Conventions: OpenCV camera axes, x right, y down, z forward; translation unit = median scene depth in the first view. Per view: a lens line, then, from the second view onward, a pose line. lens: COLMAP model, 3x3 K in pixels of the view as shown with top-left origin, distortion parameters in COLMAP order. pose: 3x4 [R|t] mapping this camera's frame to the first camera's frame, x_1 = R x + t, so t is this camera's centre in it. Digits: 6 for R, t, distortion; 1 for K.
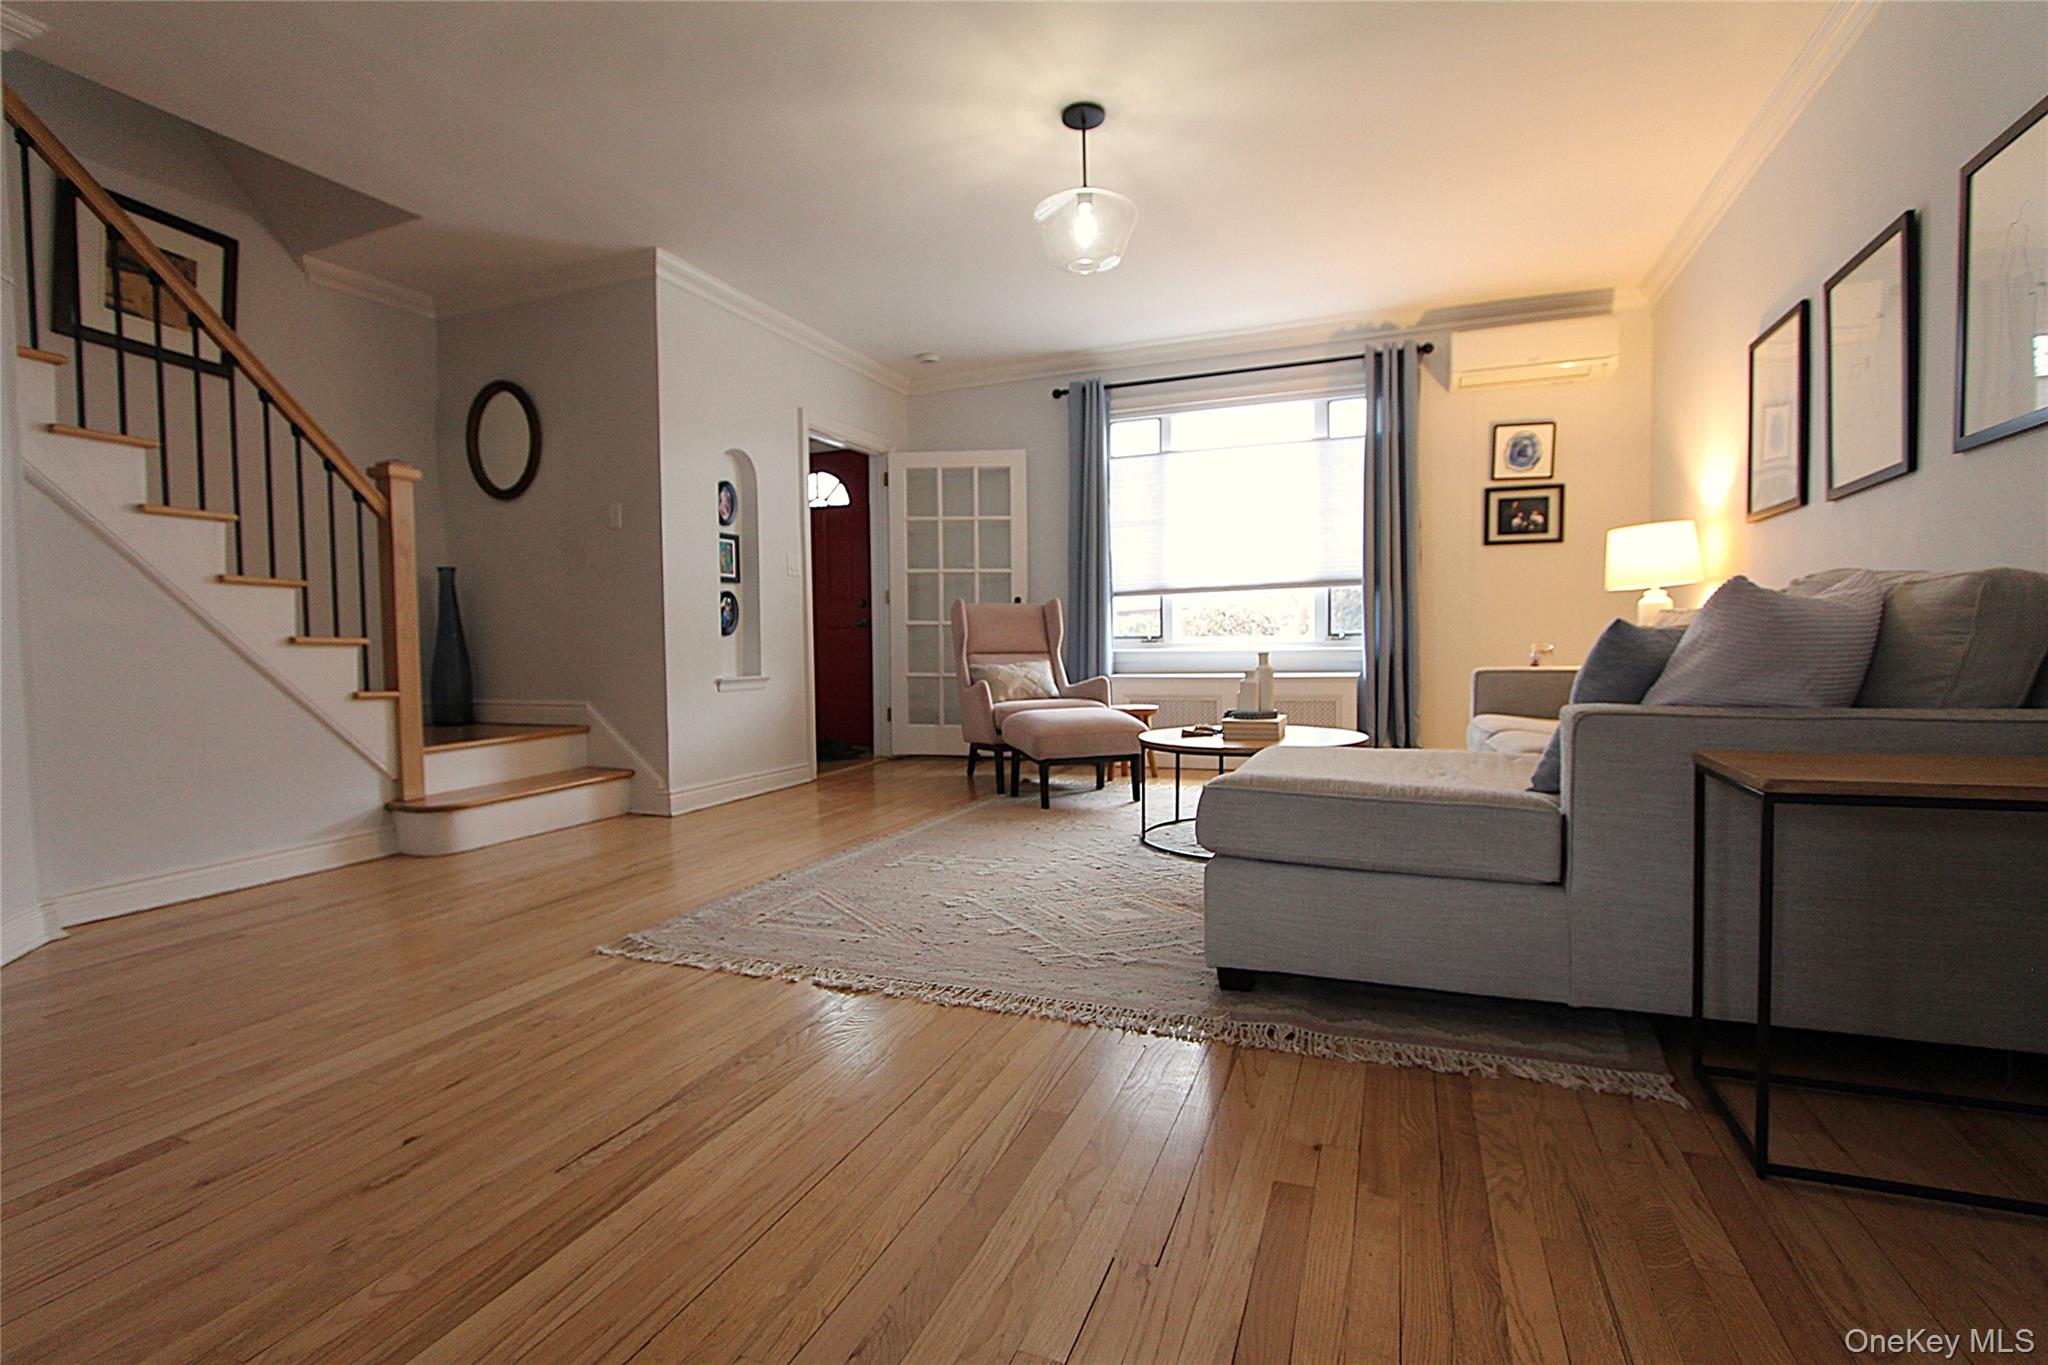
lens RADIAL K [[951.2, 0, 1020.9], [0, 951.2, 684.1], [0, 0, 1]] dist [-0.015743, 0.001518]
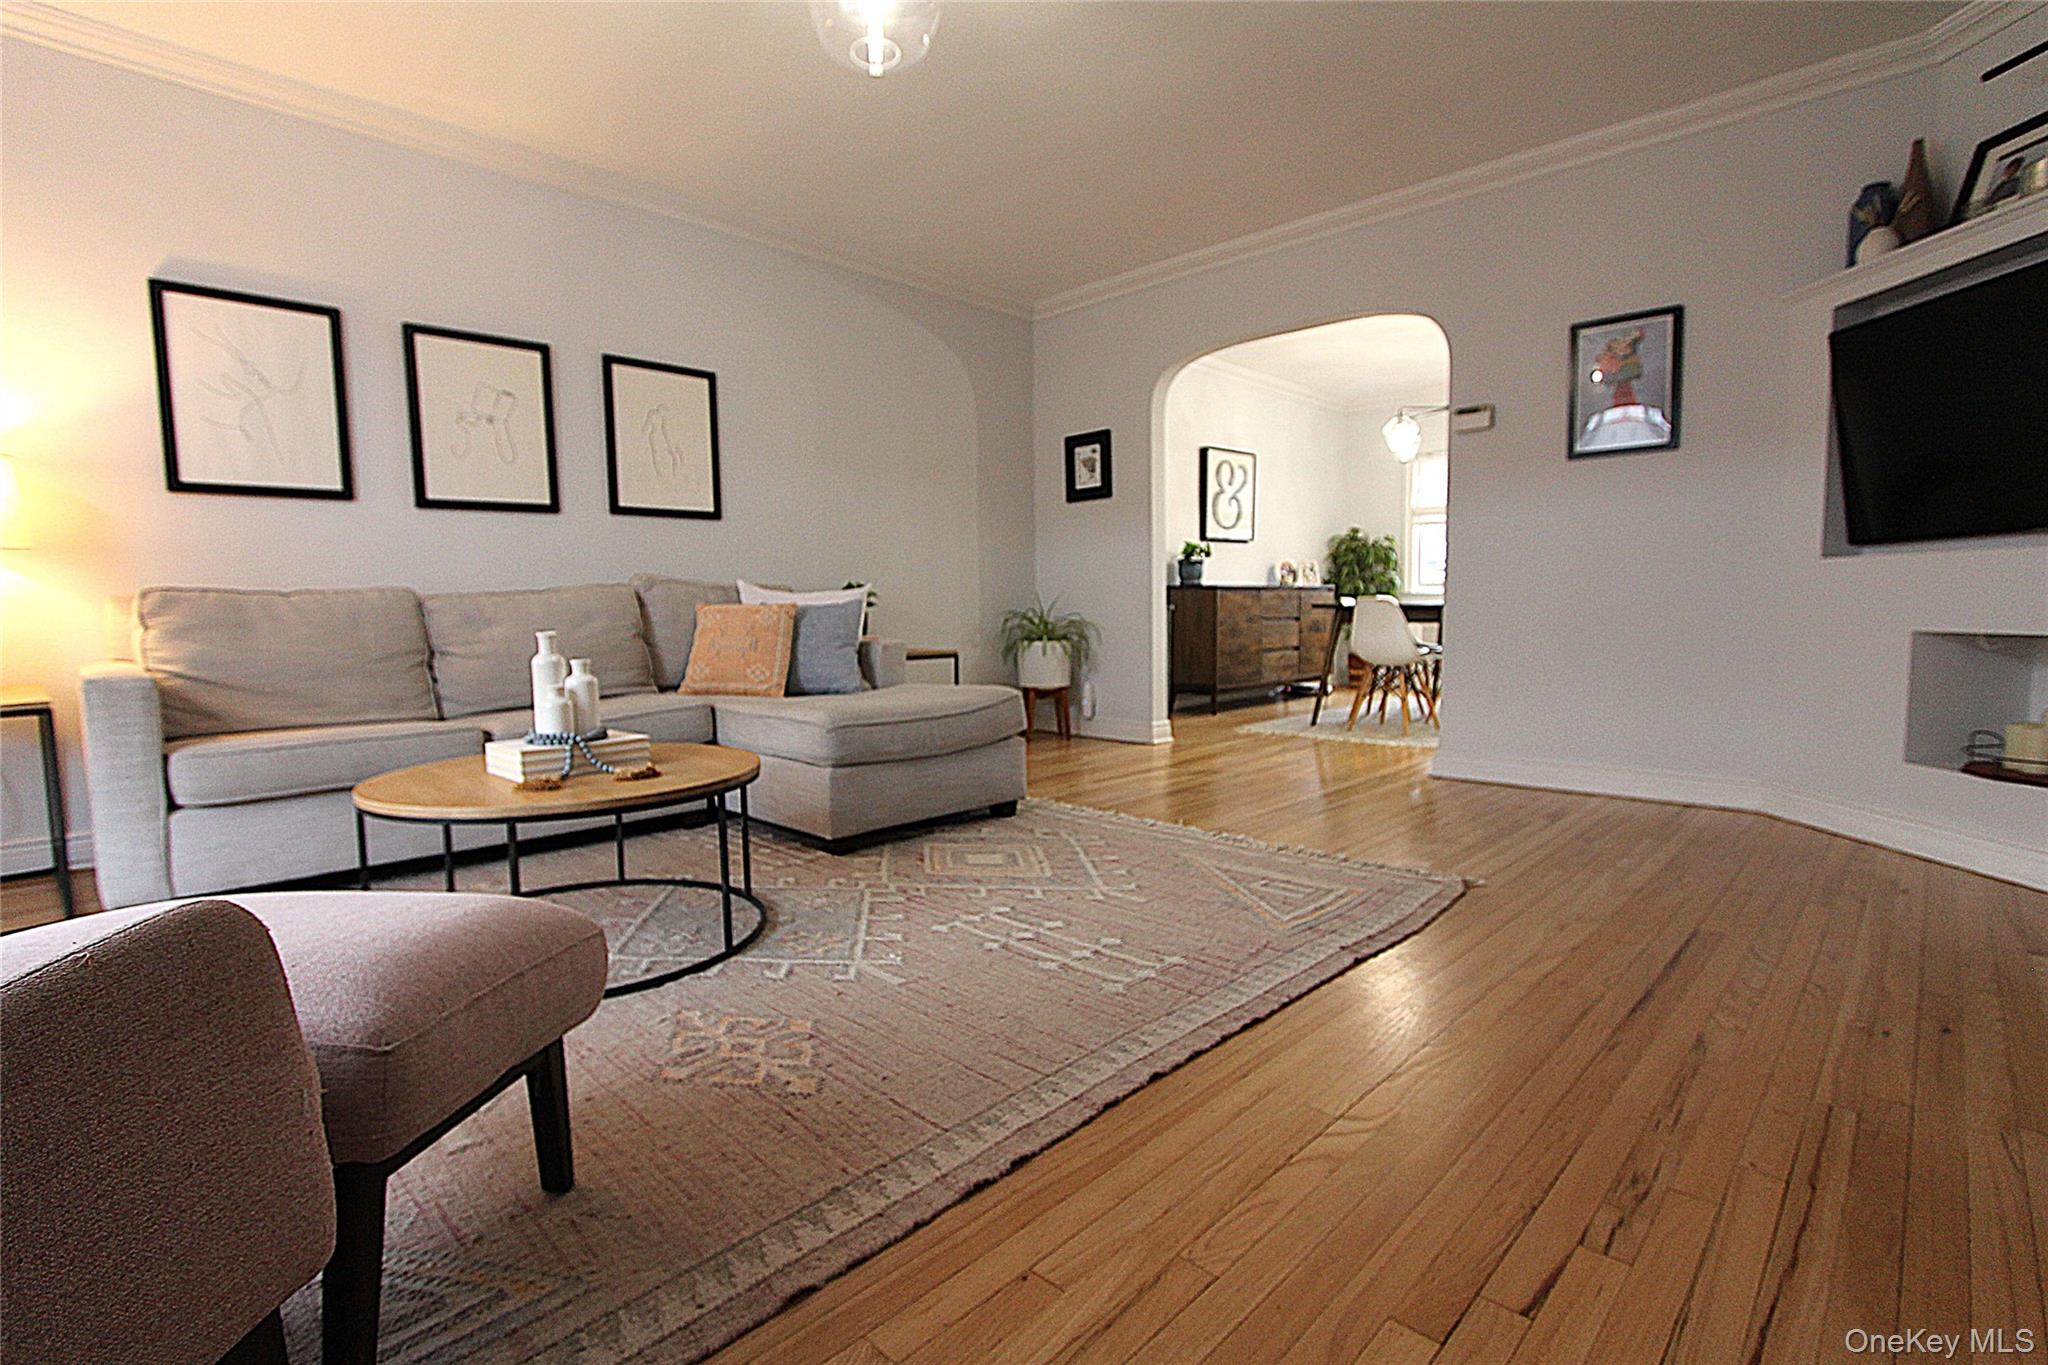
lens RADIAL K [[951.2, 0, 1017.9], [0, 951.2, 684.9], [0, 0, 1]] dist [-0.015743, 0.001518]
pose [[-0.924110, -0.003623, 0.382109, -0.278244], [0.044732, 0.992054, 0.117588, -0.064510], [-0.379499, 0.125757, -0.916605, 1.598145]]
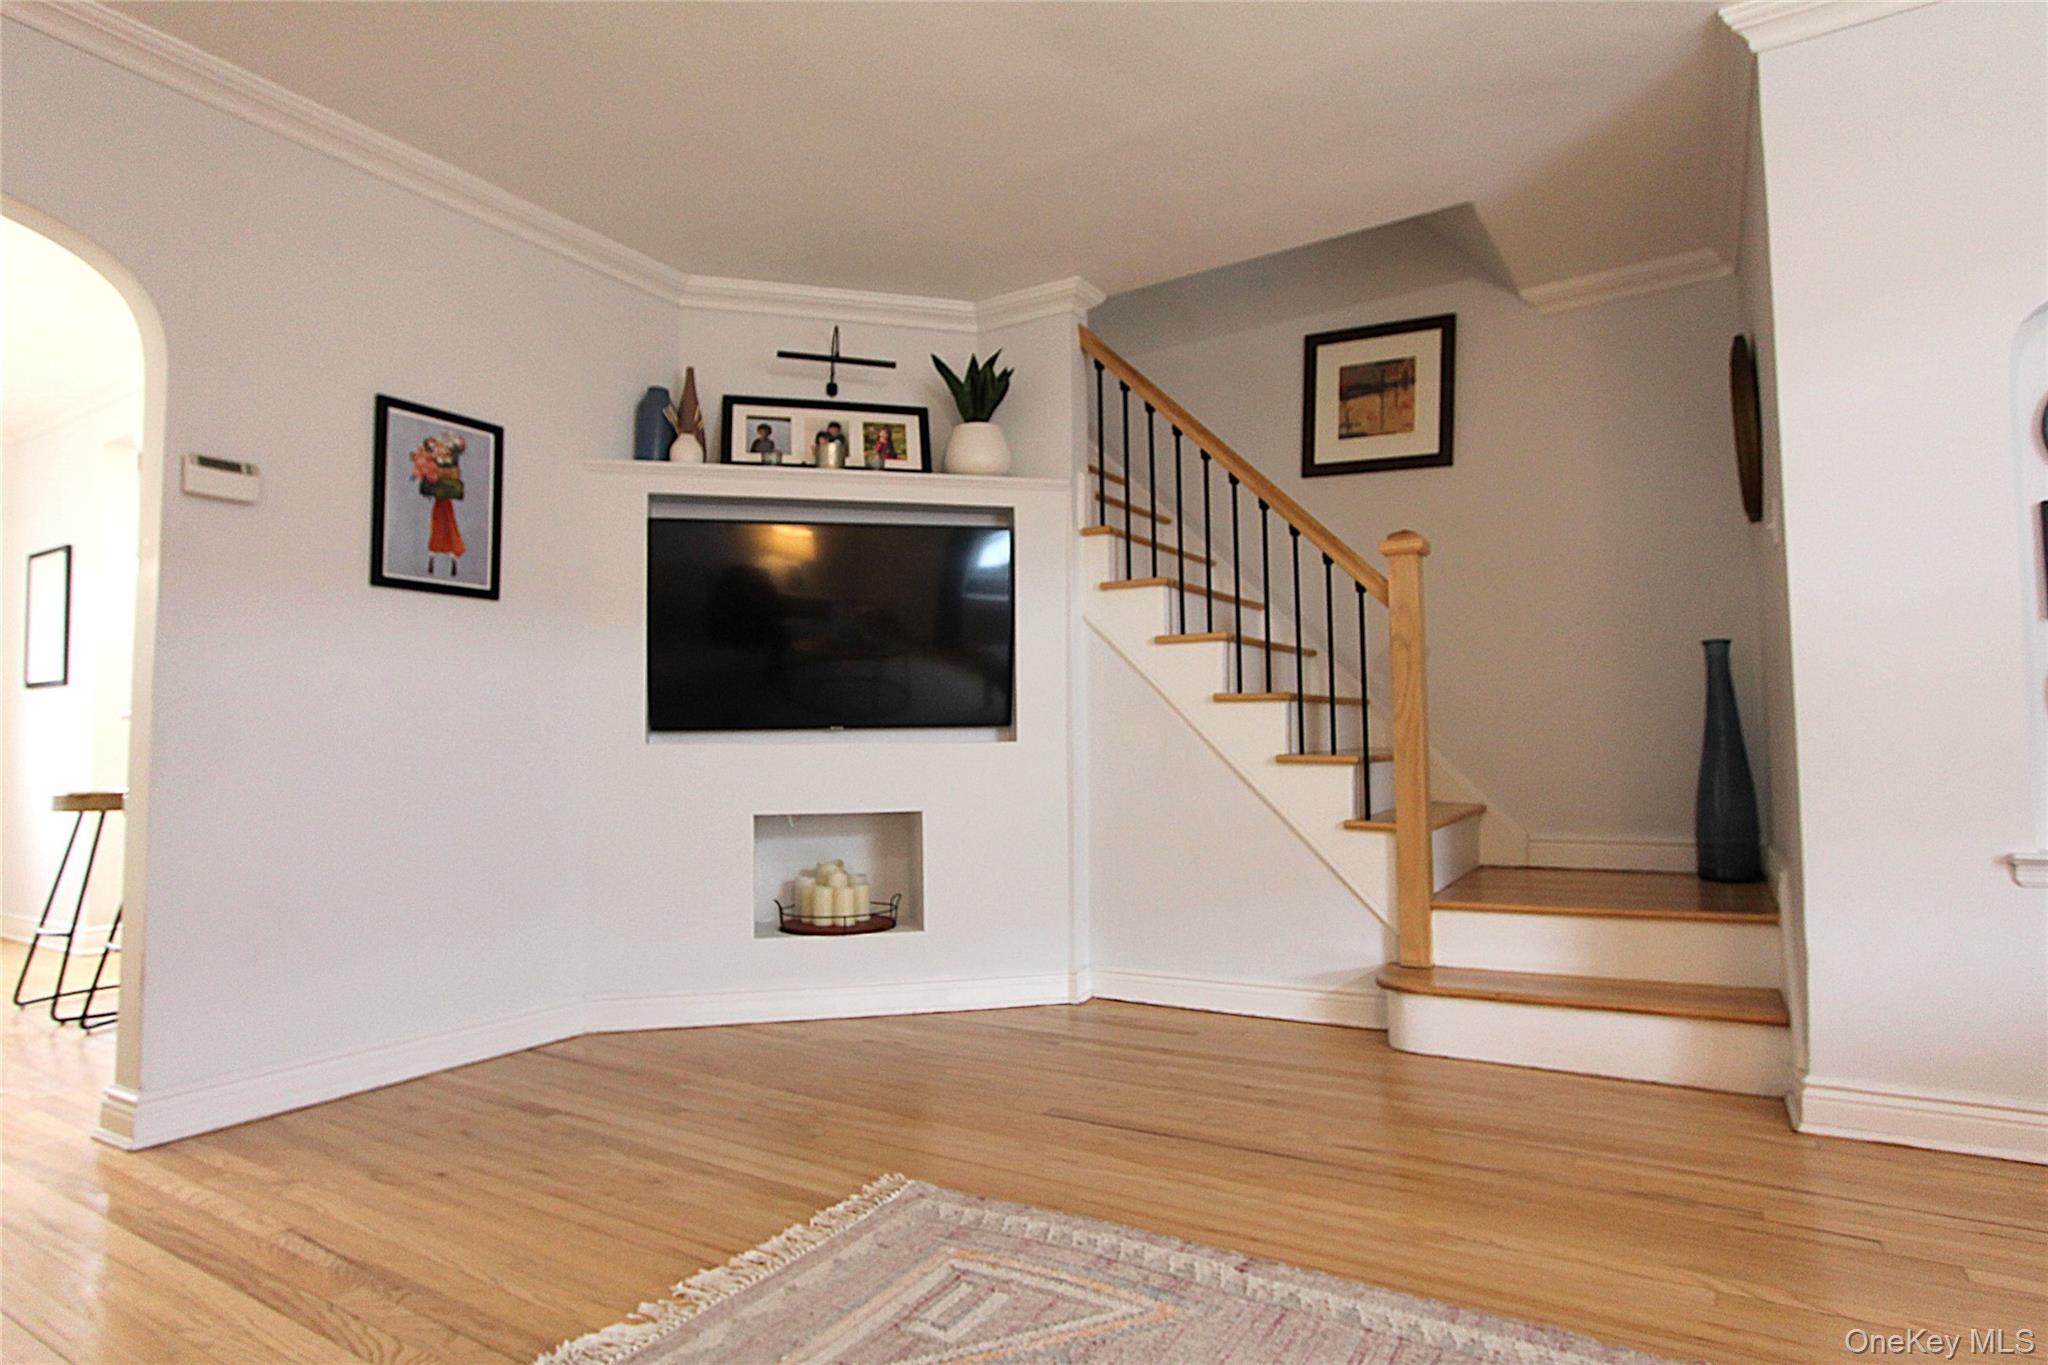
lens RADIAL K [[1093.2, 0, 1013.0], [0, 1093.2, 681.3], [0, 0, 1]] dist [-0.012930, 0.002864]
pose [[-0.178949, -0.045269, -0.982816, 0.326066], [-0.027997, 0.998771, -0.040906, -0.070435], [0.983460, 0.020196, -0.179996, 0.932132]]
